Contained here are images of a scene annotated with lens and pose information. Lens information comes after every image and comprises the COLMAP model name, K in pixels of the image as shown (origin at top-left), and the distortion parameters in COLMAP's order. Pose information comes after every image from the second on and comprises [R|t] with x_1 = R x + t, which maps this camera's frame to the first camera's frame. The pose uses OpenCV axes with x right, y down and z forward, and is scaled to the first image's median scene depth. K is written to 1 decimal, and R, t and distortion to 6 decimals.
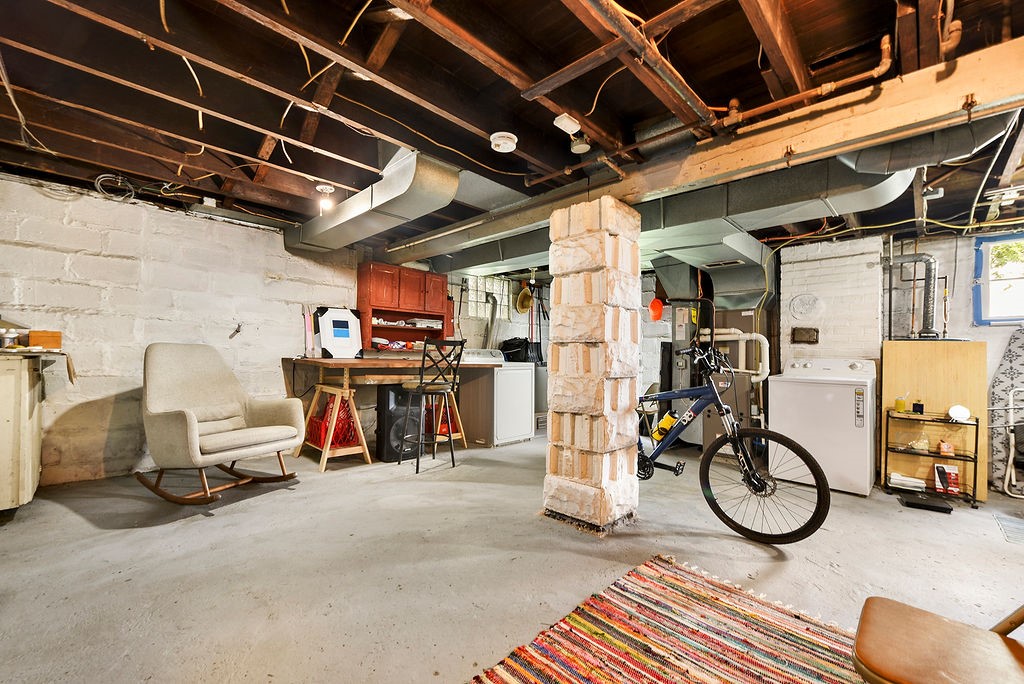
lens RADIAL K [[421.5, 0, 513.6], [0, 421.5, 345.4], [0, 0, 1]] dist [0.012388, -0.002469]
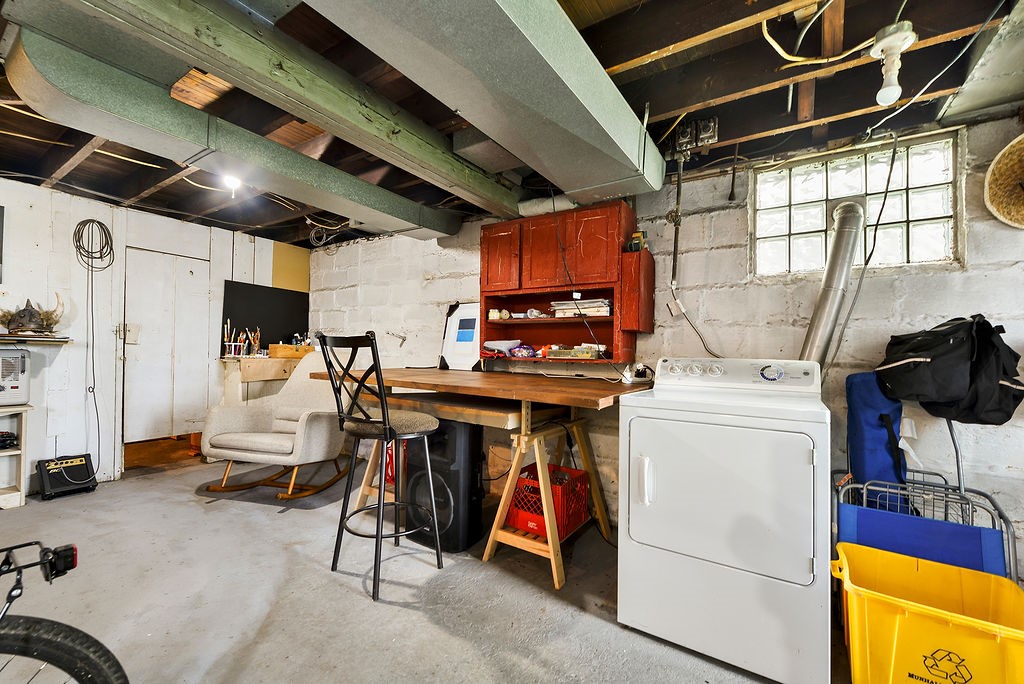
lens RADIAL K [[421.5, 0, 513.5], [0, 421.5, 350.0], [0, 0, 1]] dist [0.012388, -0.002469]
pose [[0.187922, -0.022773, -0.981920, 0.426324], [-0.001239, 0.999725, -0.023424, 0.016467], [0.982183, 0.005619, 0.187842, 1.220730]]
